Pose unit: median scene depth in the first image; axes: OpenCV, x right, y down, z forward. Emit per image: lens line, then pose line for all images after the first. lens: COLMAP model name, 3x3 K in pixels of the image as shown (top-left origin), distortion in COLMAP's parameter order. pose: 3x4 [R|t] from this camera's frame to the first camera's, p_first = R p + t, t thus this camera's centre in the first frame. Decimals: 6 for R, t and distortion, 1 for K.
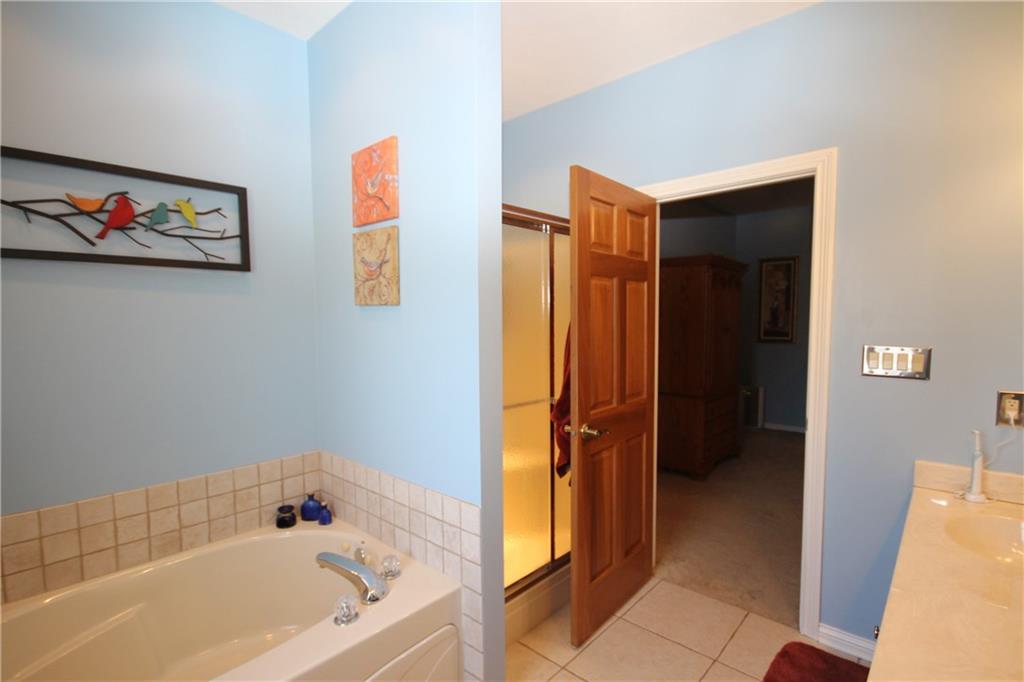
lens RADIAL K [[475.4, 0, 516.0], [0, 475.4, 350.2], [0, 0, 1]] dist [-0.000232, -0.000270]
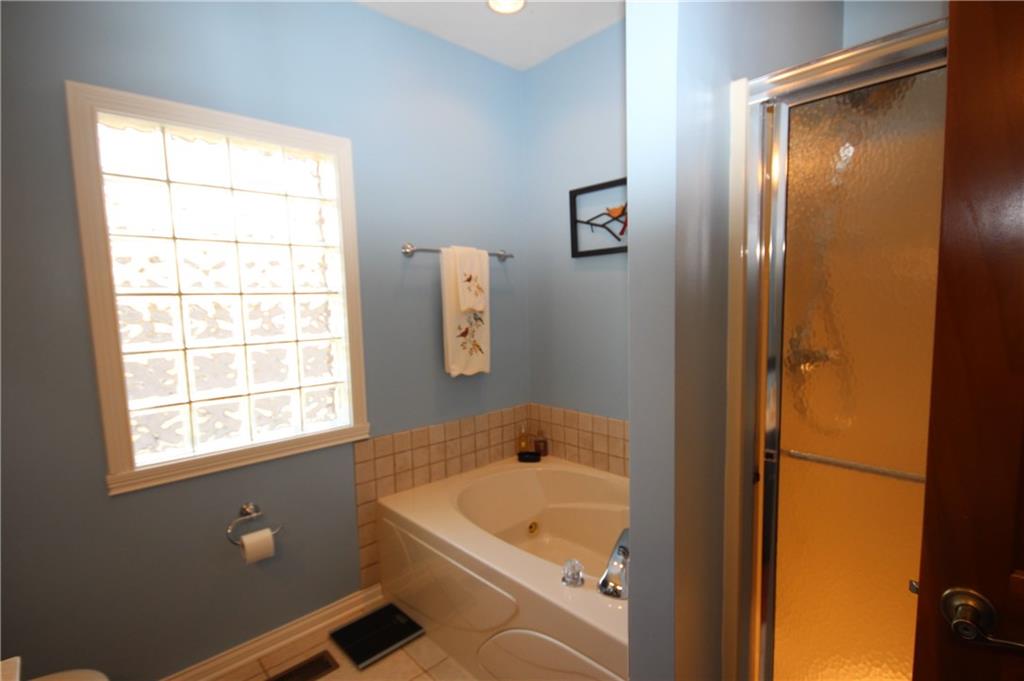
lens RADIAL K [[495.6, 0, 531.0], [0, 495.6, 354.3], [0, 0, 1]] dist [-0.000774, 0.000146]
pose [[-0.048398, 0.120077, -0.991584, 0.620965], [-0.039665, 0.991733, 0.122031, -0.060248], [0.998040, 0.045237, -0.043235, 0.852756]]
